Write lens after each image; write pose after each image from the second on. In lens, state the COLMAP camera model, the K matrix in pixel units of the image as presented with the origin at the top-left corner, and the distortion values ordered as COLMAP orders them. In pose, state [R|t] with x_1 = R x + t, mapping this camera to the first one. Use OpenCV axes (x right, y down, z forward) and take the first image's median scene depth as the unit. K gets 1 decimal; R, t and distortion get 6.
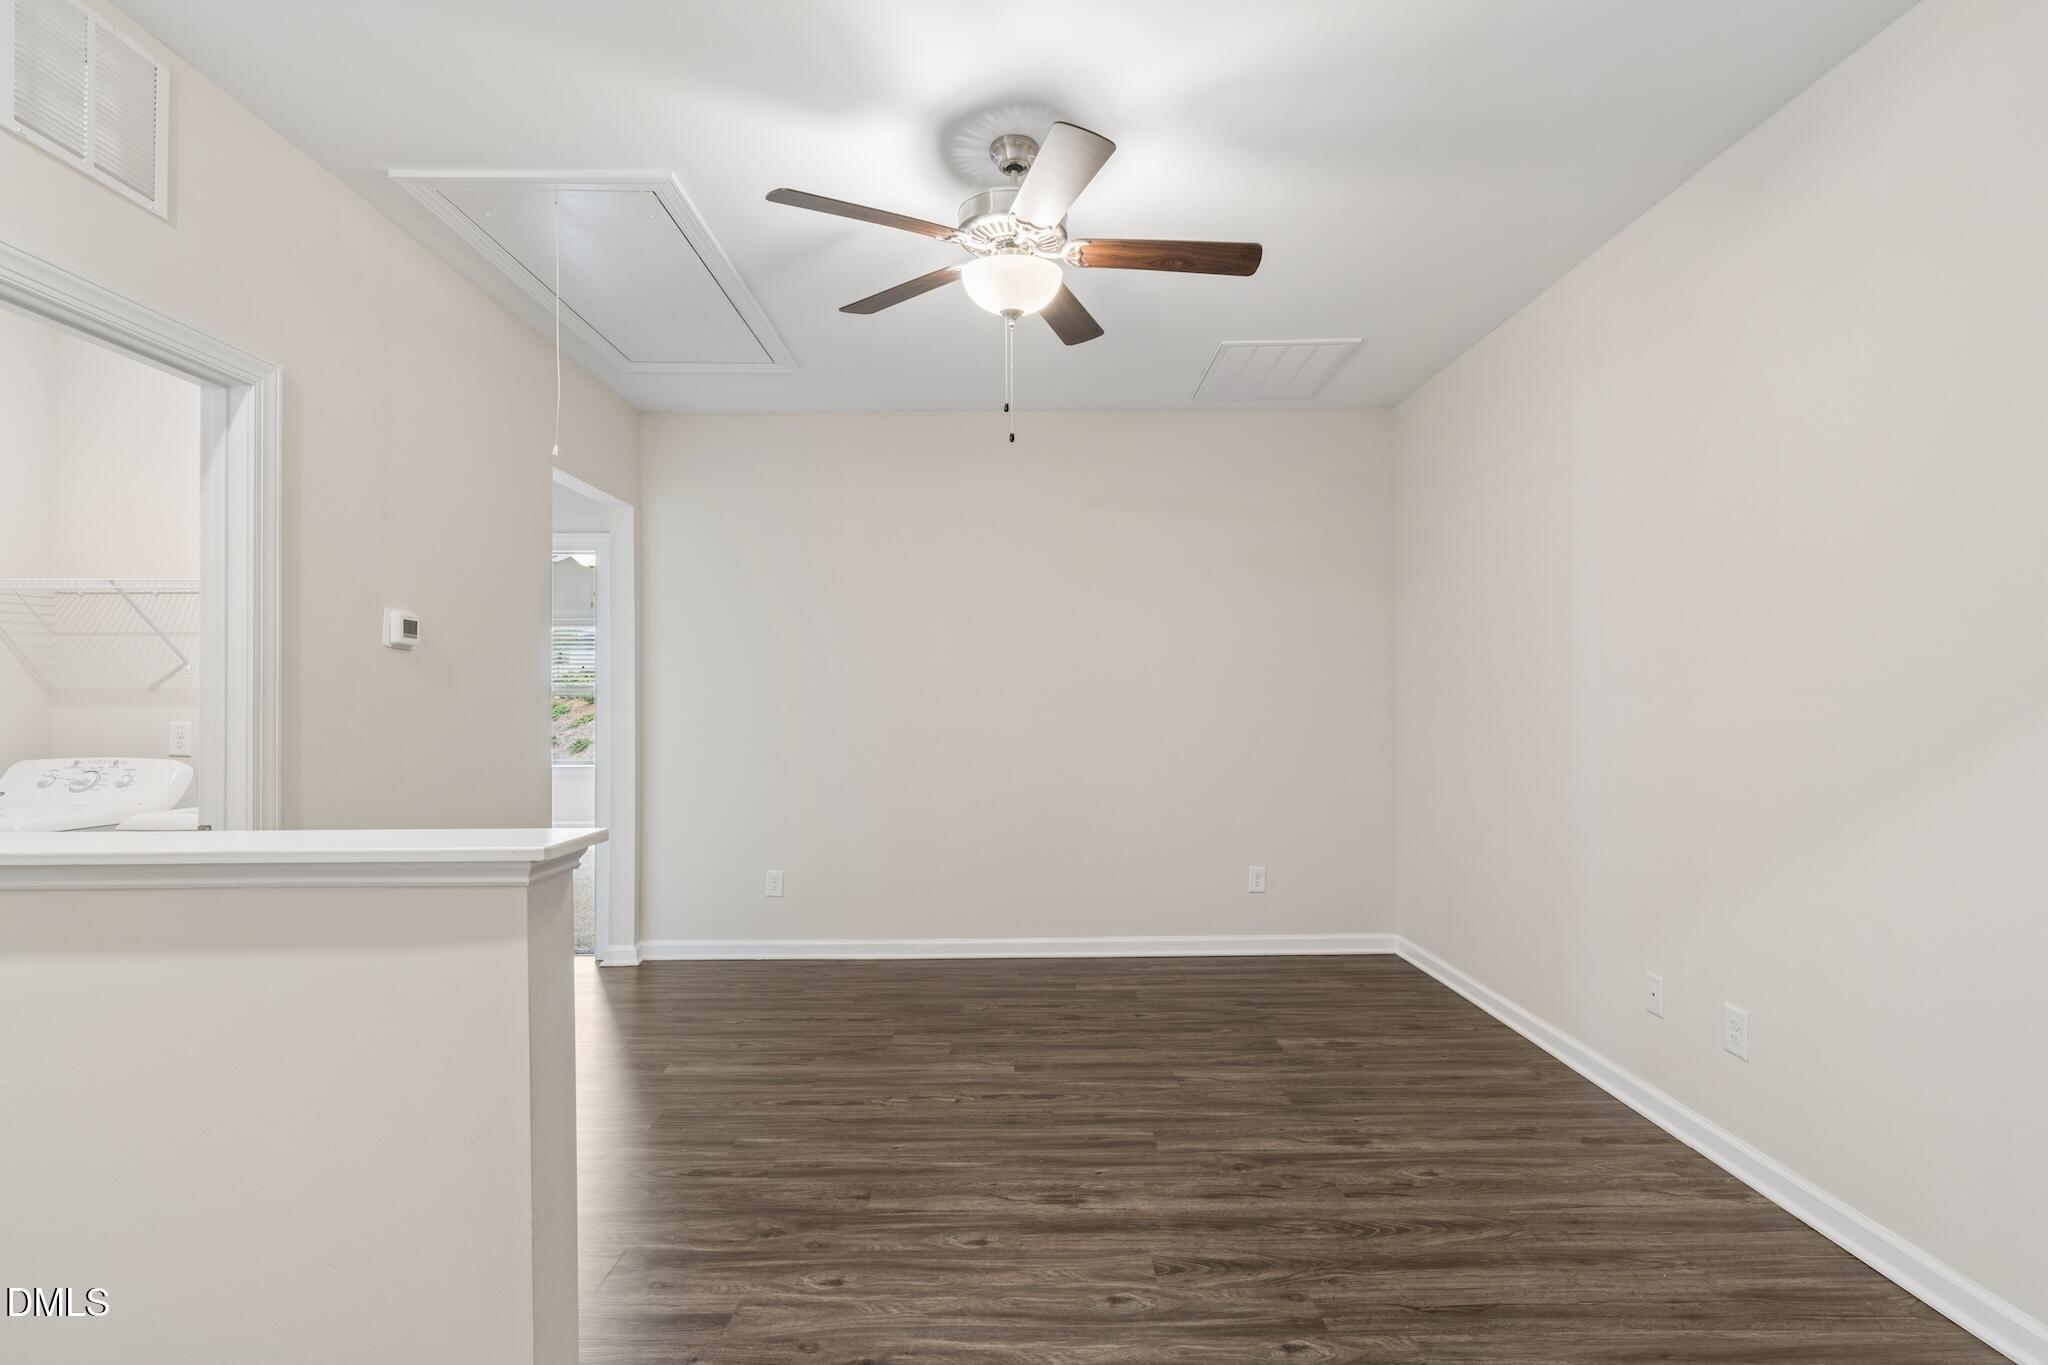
lens RADIAL K [[931.9, 0, 1029.5], [0, 931.9, 683.4], [0, 0, 1]] dist [-0.001134, 0.000694]
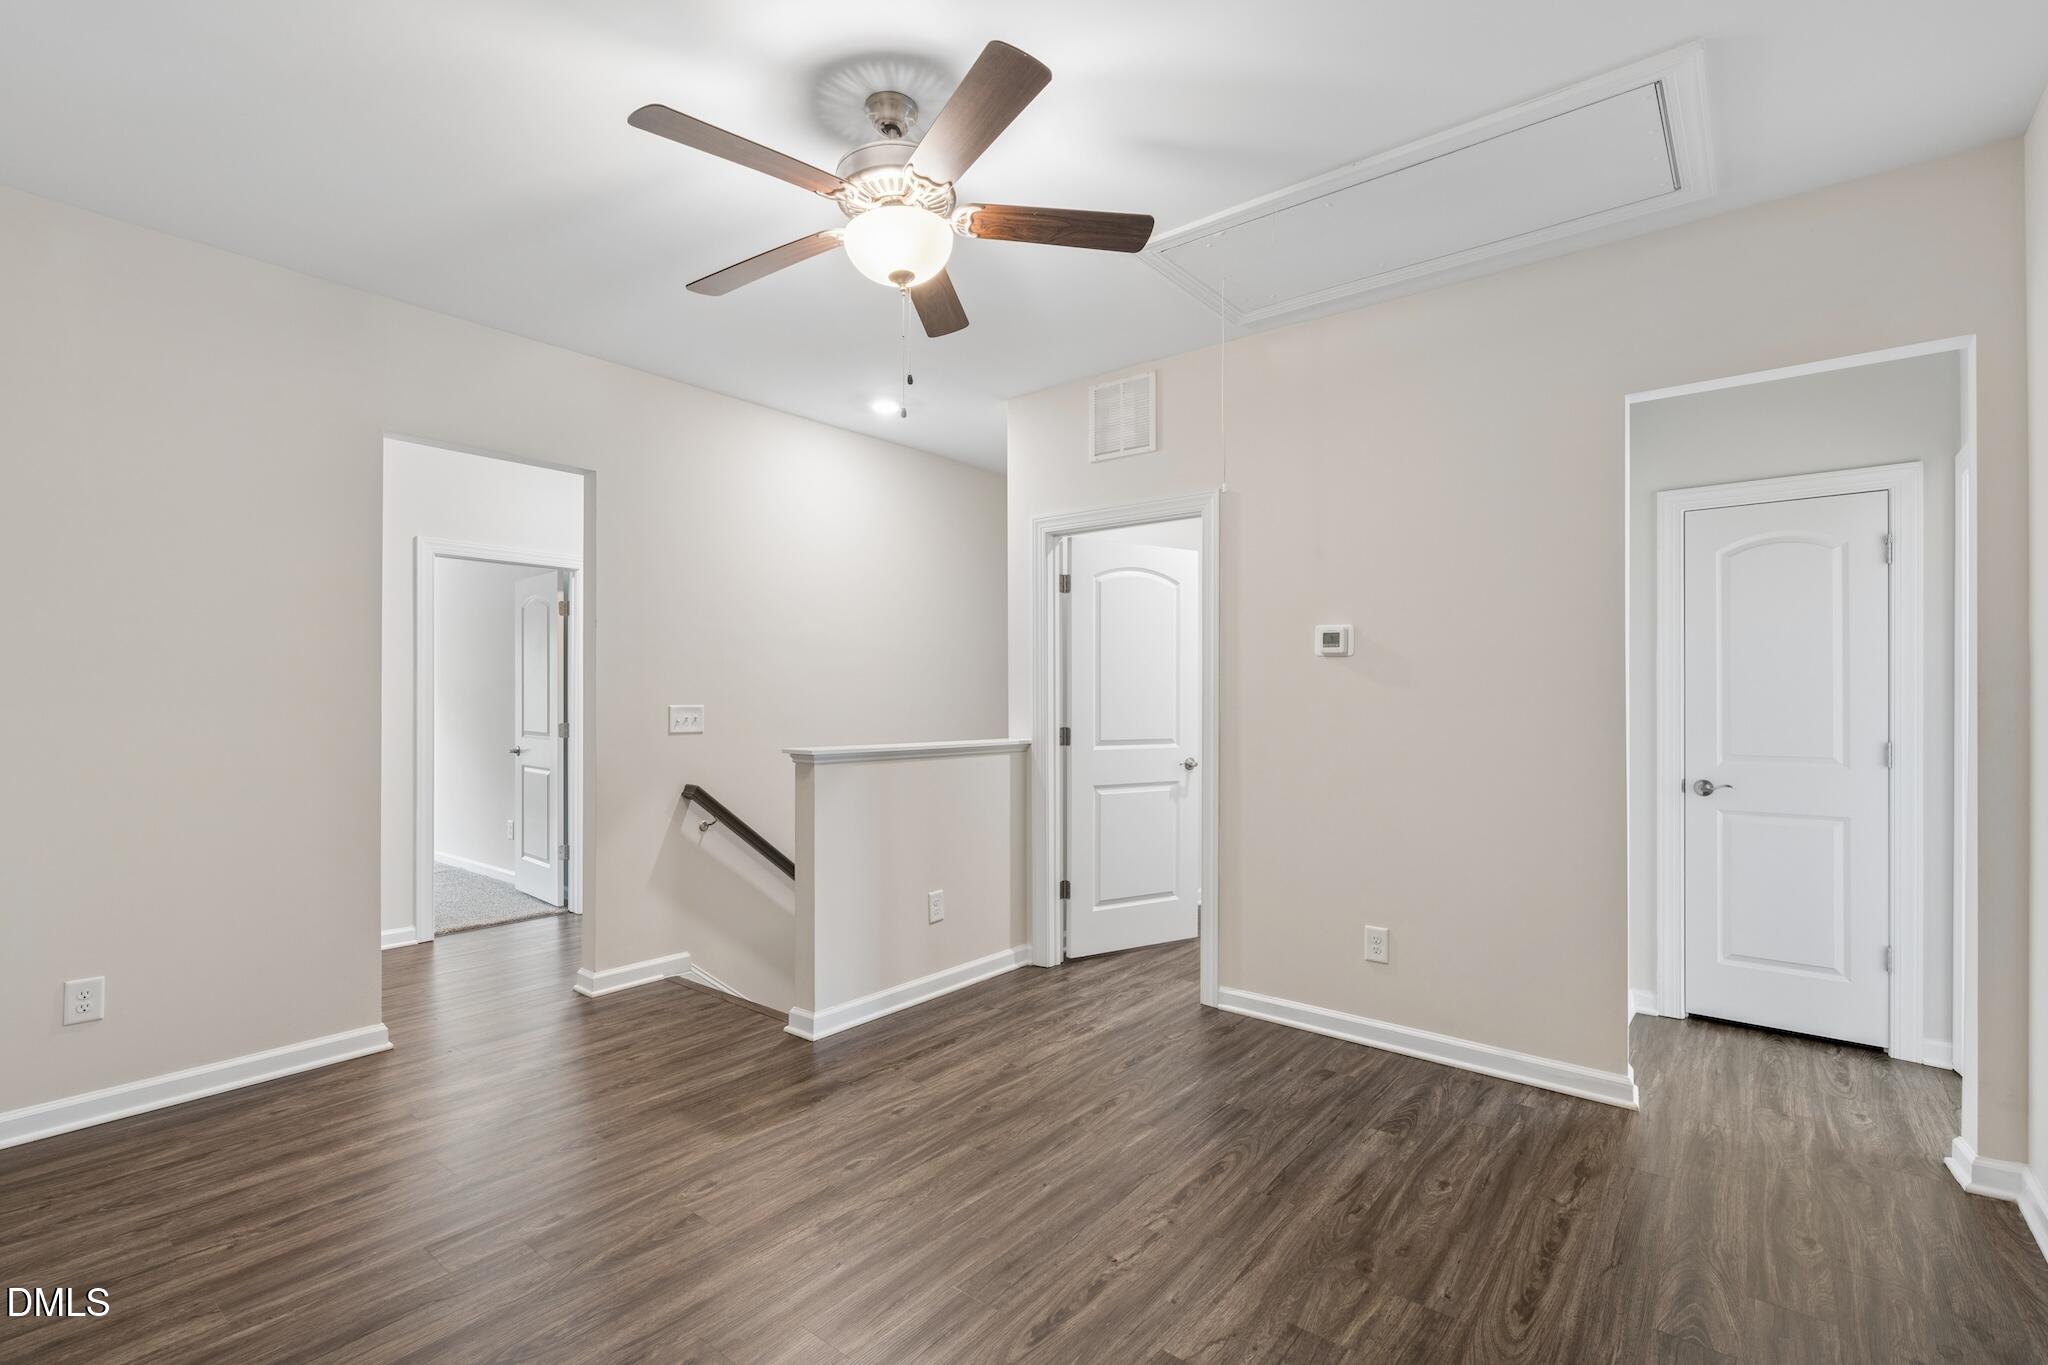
lens RADIAL K [[929.6, 0, 1018.7], [0, 929.6, 693.8], [0, 0, 1]] dist [-0.002618, 0.000328]
pose [[-0.646047, -0.001396, -0.763296, 0.625544], [0.016761, 0.999731, -0.016015, 0.029755], [0.763114, -0.023140, -0.645850, 1.725998]]
